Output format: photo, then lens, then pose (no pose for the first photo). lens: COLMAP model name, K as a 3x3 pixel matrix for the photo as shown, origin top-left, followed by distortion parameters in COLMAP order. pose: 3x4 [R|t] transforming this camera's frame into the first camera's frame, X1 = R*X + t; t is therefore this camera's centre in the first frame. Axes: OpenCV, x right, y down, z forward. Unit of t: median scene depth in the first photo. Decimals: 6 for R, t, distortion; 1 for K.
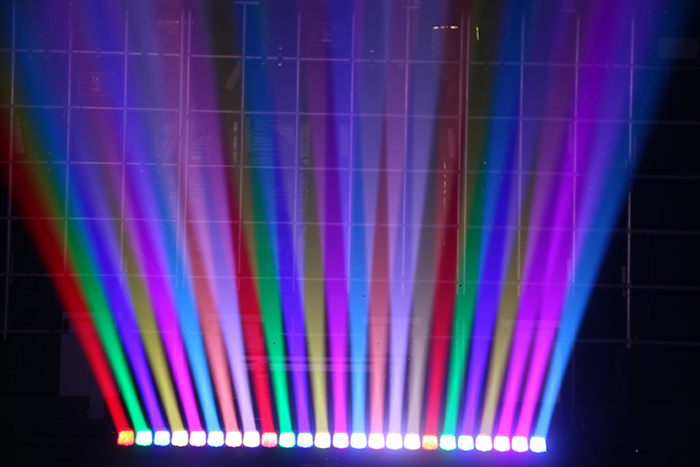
lens RADIAL K [[1453.1, 0, 349.1], [0, 1453.1, 236.4], [0, 0, 1]] dist [0.253630, 0.054482]
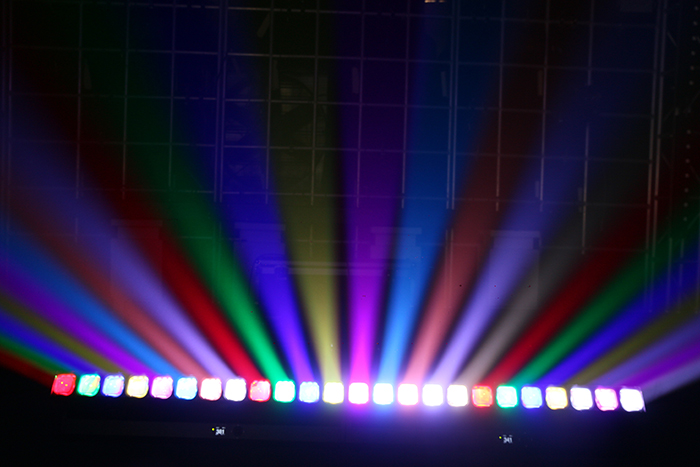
lens RADIAL K [[611.7, 0, 350.0], [0, 611.7, 233.5], [0, 0, 1]] dist [0.001966, 0.001561]
pose [[0.999962, 0.008511, 0.001779, -0.007794], [-0.008604, 0.998093, 0.061131, 0.029570], [-0.001255, -0.061144, 0.998128, 0.489709]]
